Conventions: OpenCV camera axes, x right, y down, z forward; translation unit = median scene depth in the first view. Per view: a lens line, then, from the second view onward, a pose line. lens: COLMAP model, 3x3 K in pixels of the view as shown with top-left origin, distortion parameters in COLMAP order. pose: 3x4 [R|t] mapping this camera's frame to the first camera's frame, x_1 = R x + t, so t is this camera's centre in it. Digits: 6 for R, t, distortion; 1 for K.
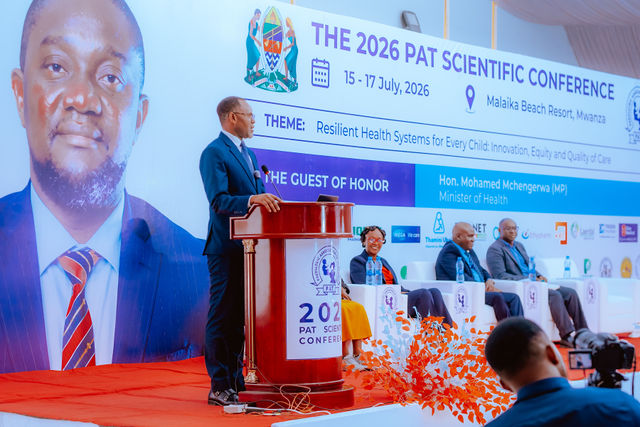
lens RADIAL K [[1500.1, 0, 305.5], [0, 1500.1, 213.5], [0, 0, 1]] dist [0.009319, -0.414730]
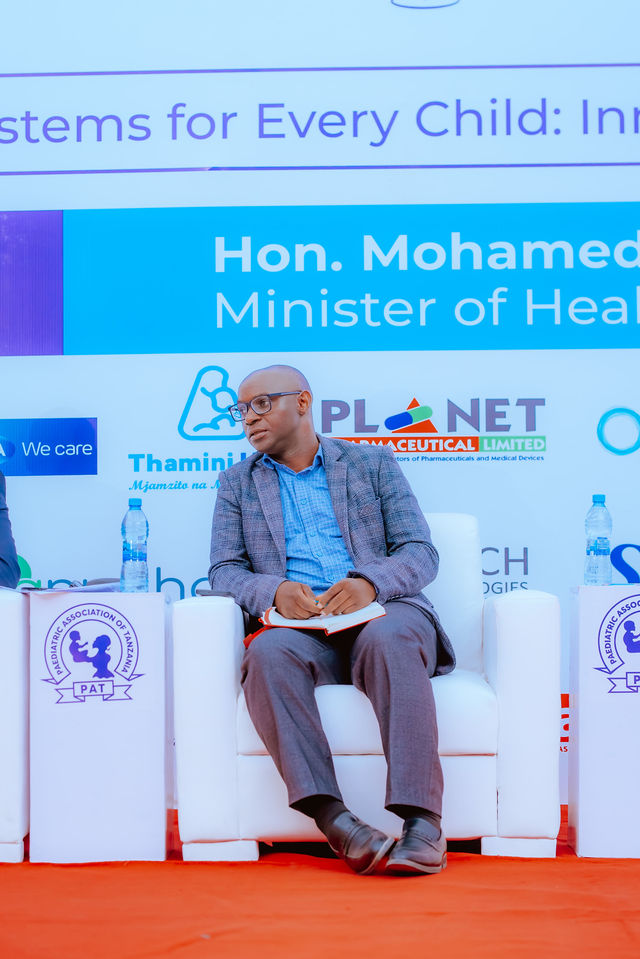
lens RADIAL K [[2288.0, 0, 298.8], [0, 2288.0, 513.1], [0, 0, 1]] dist [0.004166, -0.379996]
pose [[0.566107, -0.052144, -0.822681, 0.527016], [0.027841, 0.998637, -0.044139, 0.054211], [0.823861, 0.002083, 0.566788, 0.875361]]
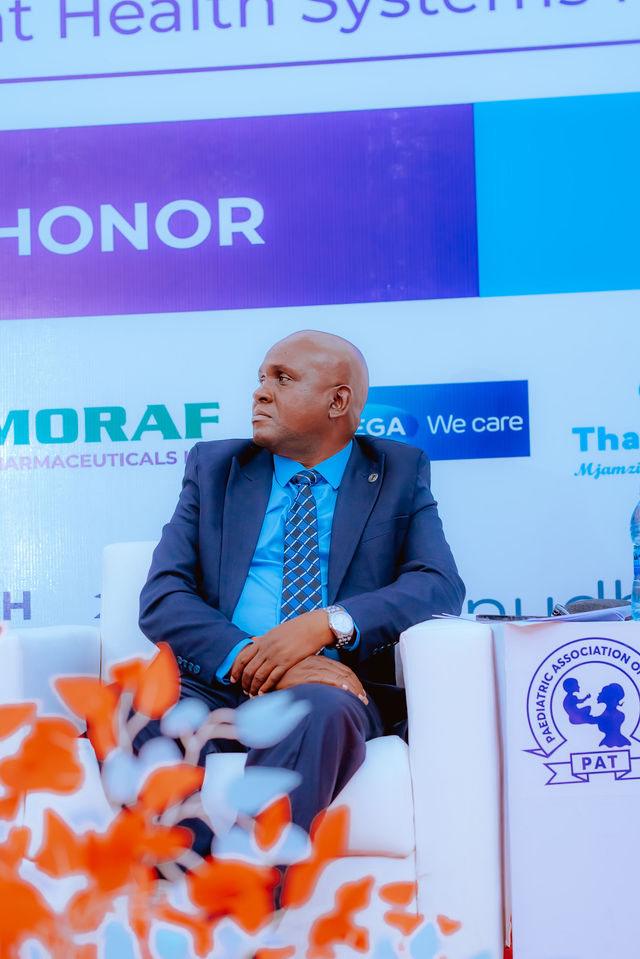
lens RADIAL K [[2288.0, 0, 298.8], [0, 2288.0, 513.1], [0, 0, 1]] dist [0.004166, -0.379996]
pose [[0.482484, -0.065656, -0.873441, 0.394557], [0.047286, 0.997685, -0.048875, 0.047907], [0.874628, -0.017720, 0.484471, 0.910411]]
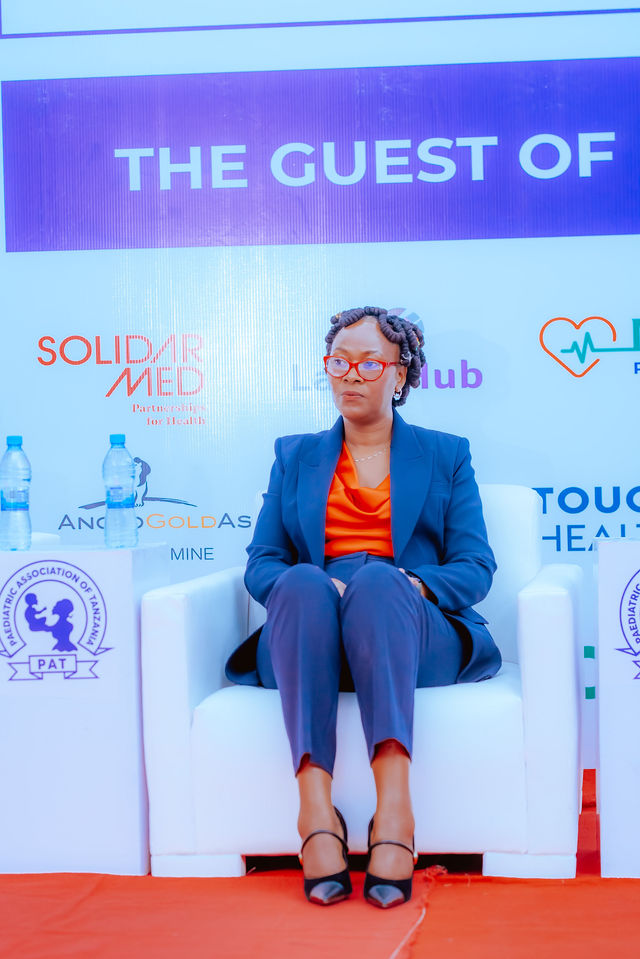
lens RADIAL K [[2247.7, 0, 320.0], [0, 2247.7, 479.5], [0, 0, 1]] dist [0.009319, -0.414730]
pose [[0.495173, -0.020490, -0.868553, 0.359029], [0.046877, 0.998896, 0.003160, 0.034623], [0.867529, -0.042279, 0.495586, 0.795289]]
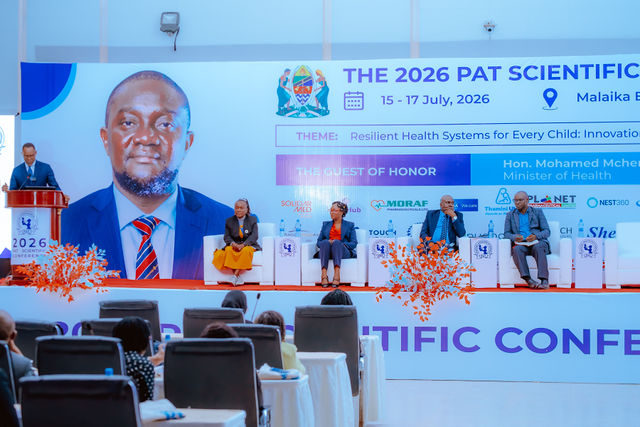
lens RADIAL K [[1500.1, 0, 305.5], [0, 1500.1, 213.5], [0, 0, 1]] dist [0.009319, -0.414730]
pose [[0.450047, -0.019993, -0.892781, 1.381071], [0.021244, 0.999706, -0.011679, 0.038625], [0.892752, -0.013710, 0.450340, 0.273894]]
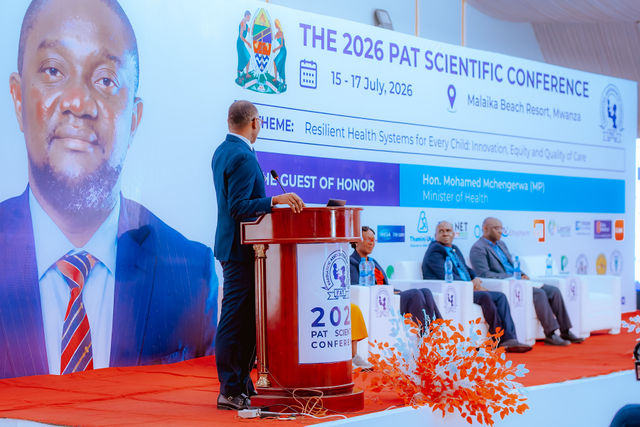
lens RADIAL K [[1500.1, 0, 305.5], [0, 1500.1, 213.5], [0, 0, 1]] dist [0.009319, -0.414730]
pose [[0.999372, -0.006526, 0.034841, -0.028111], [0.006373, 0.999969, 0.004525, -0.005147], [-0.034869, -0.004300, 0.999383, -0.002332]]
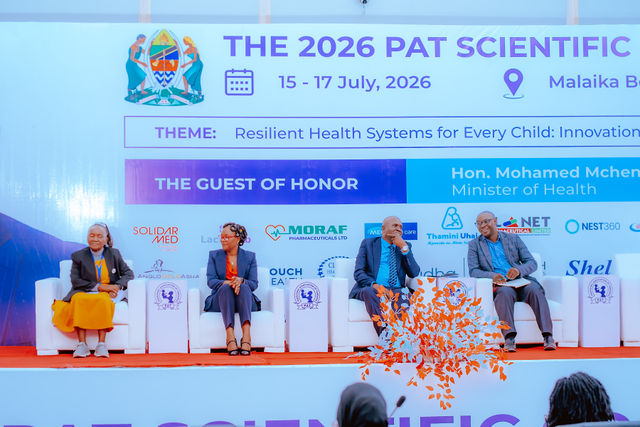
lens RADIAL K [[1500.1, 0, 305.5], [0, 1500.1, 213.5], [0, 0, 1]] dist [0.009319, -0.414730]
pose [[0.667664, -0.043320, -0.743201, 0.845130], [0.032695, 0.999049, -0.028861, 0.031841], [0.743745, -0.005030, 0.668445, 0.333900]]
